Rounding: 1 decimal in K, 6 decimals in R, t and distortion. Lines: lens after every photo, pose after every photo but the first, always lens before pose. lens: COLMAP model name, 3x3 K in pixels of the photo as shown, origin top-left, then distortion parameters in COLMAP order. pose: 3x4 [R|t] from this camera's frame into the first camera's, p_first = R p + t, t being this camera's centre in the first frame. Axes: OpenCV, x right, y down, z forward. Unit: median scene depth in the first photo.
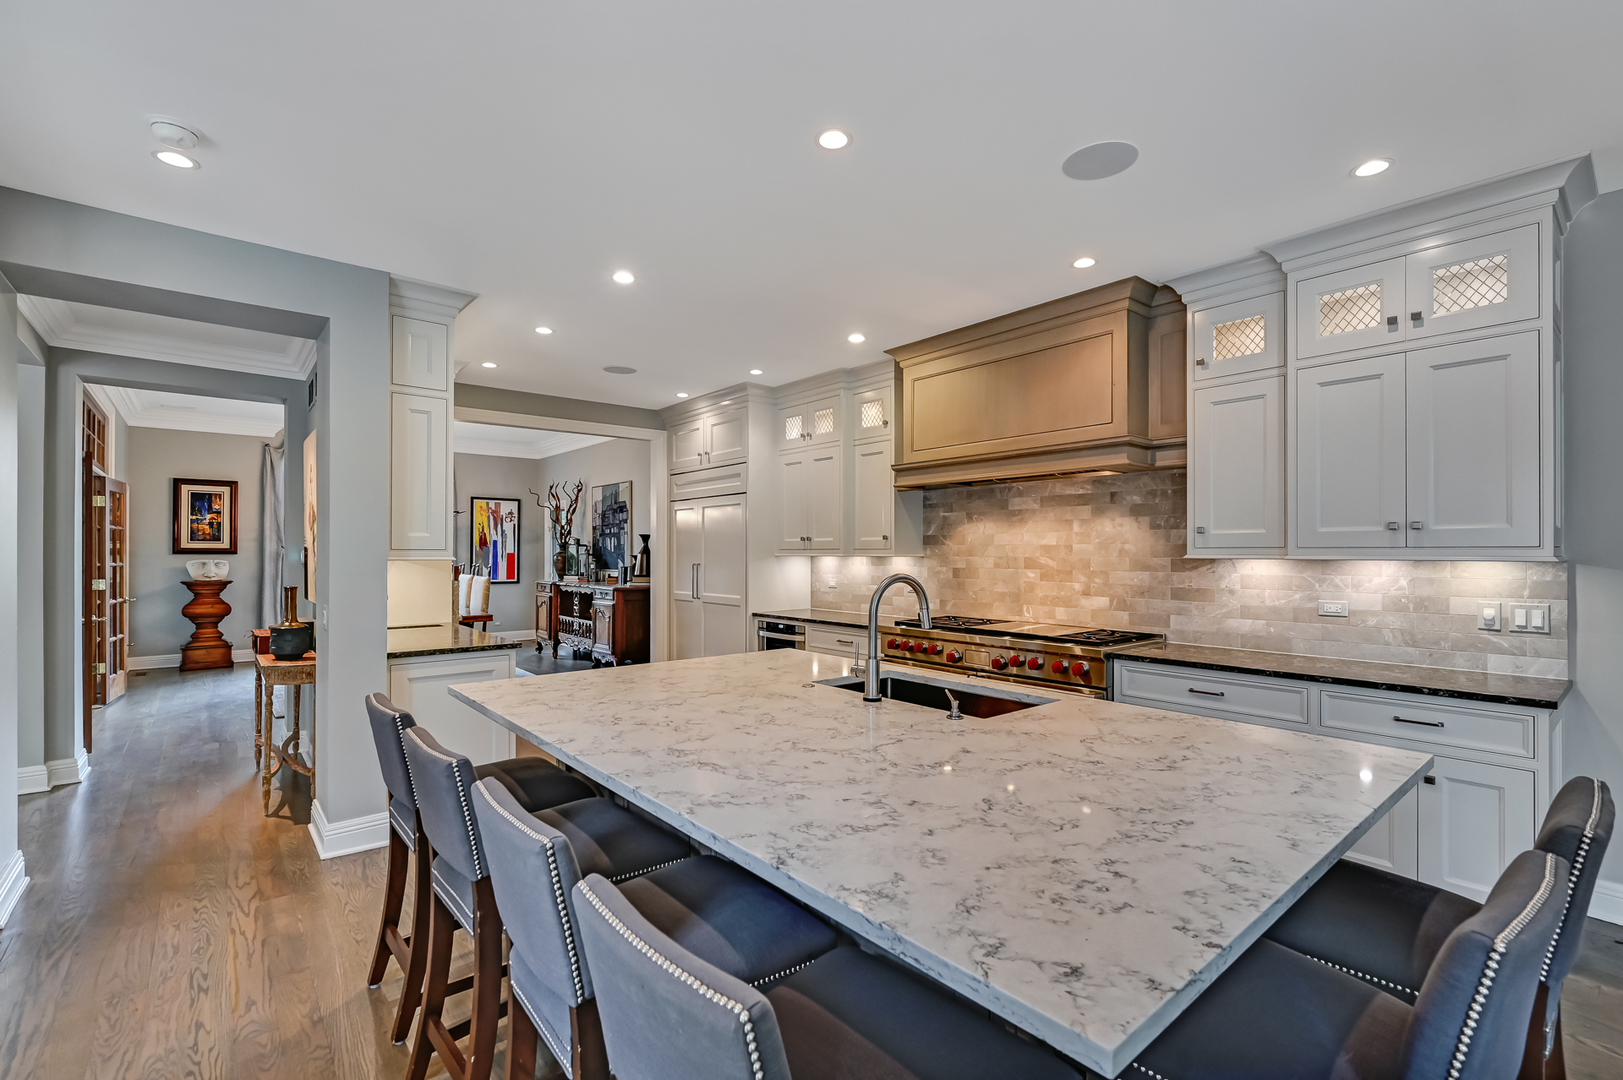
lens RADIAL K [[736.9, 0, 846.9], [0, 736.9, 551.3], [0, 0, 1]] dist [-0.000792, 0.001217]
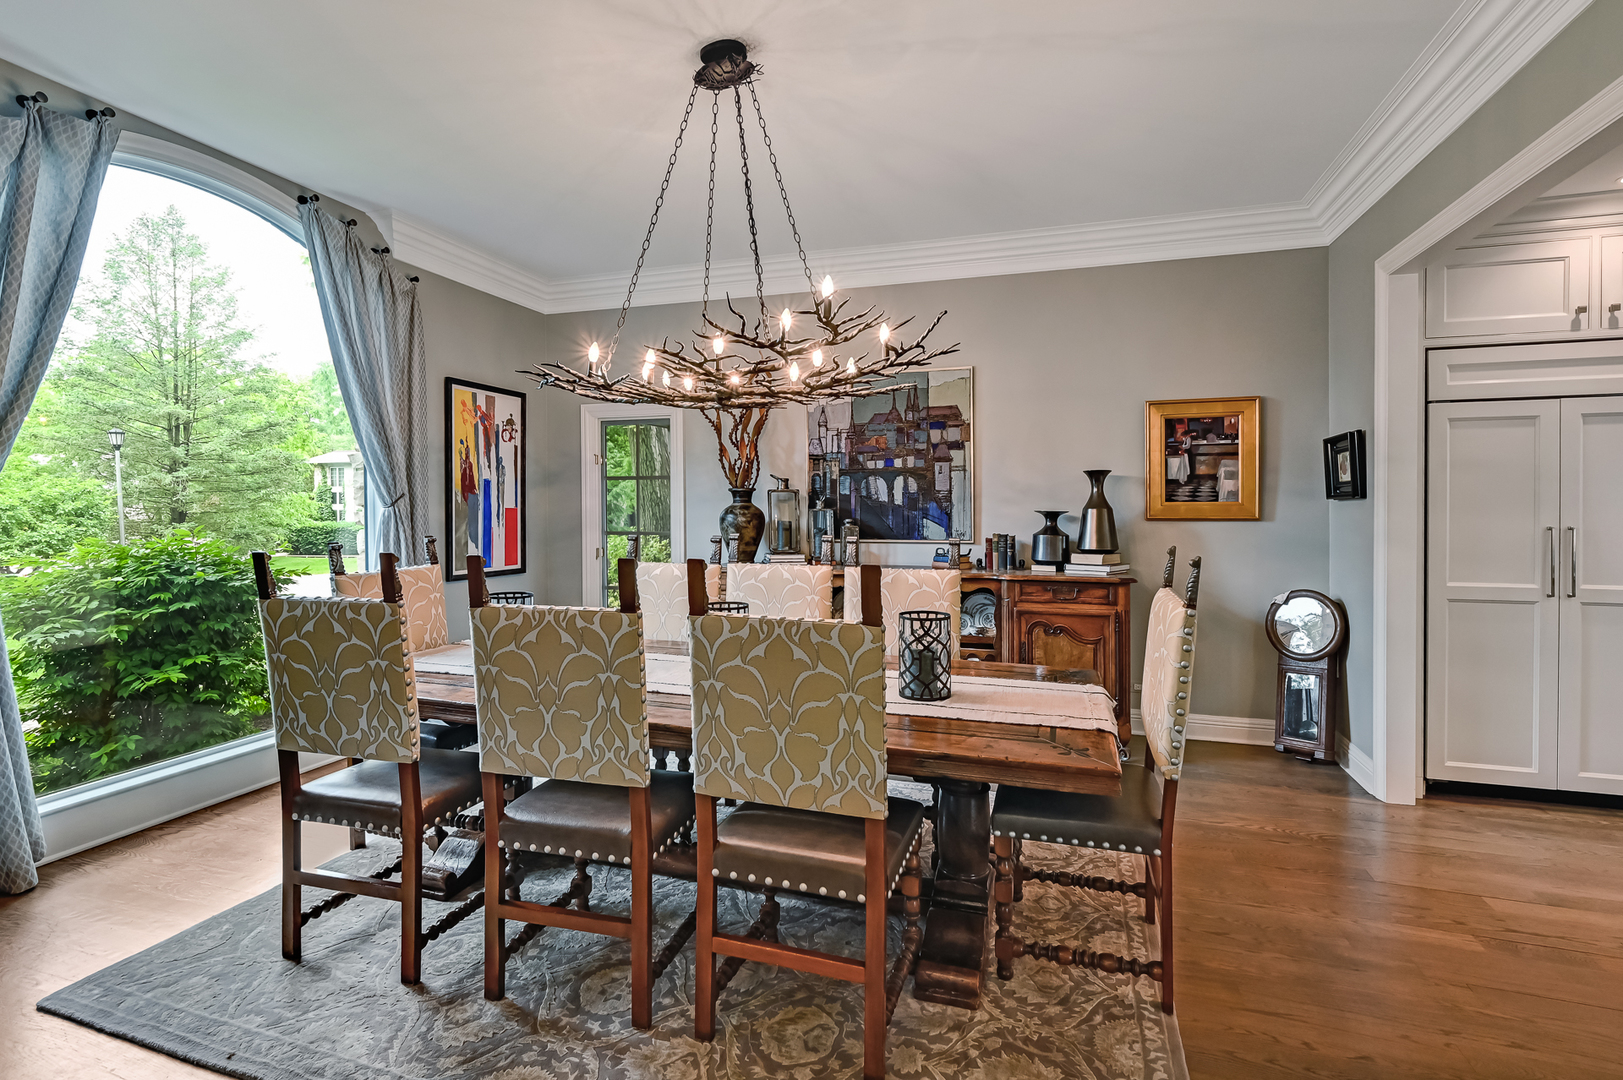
lens RADIAL K [[736.9, 0, 846.0], [0, 736.9, 501.0], [0, 0, 1]] dist [-0.000792, 0.001217]
pose [[0.848692, -0.000286, 0.528887, -0.661394], [0.001867, 0.999995, -0.002456, -0.000683], [-0.528883, 0.003072, 0.848689, 0.626987]]
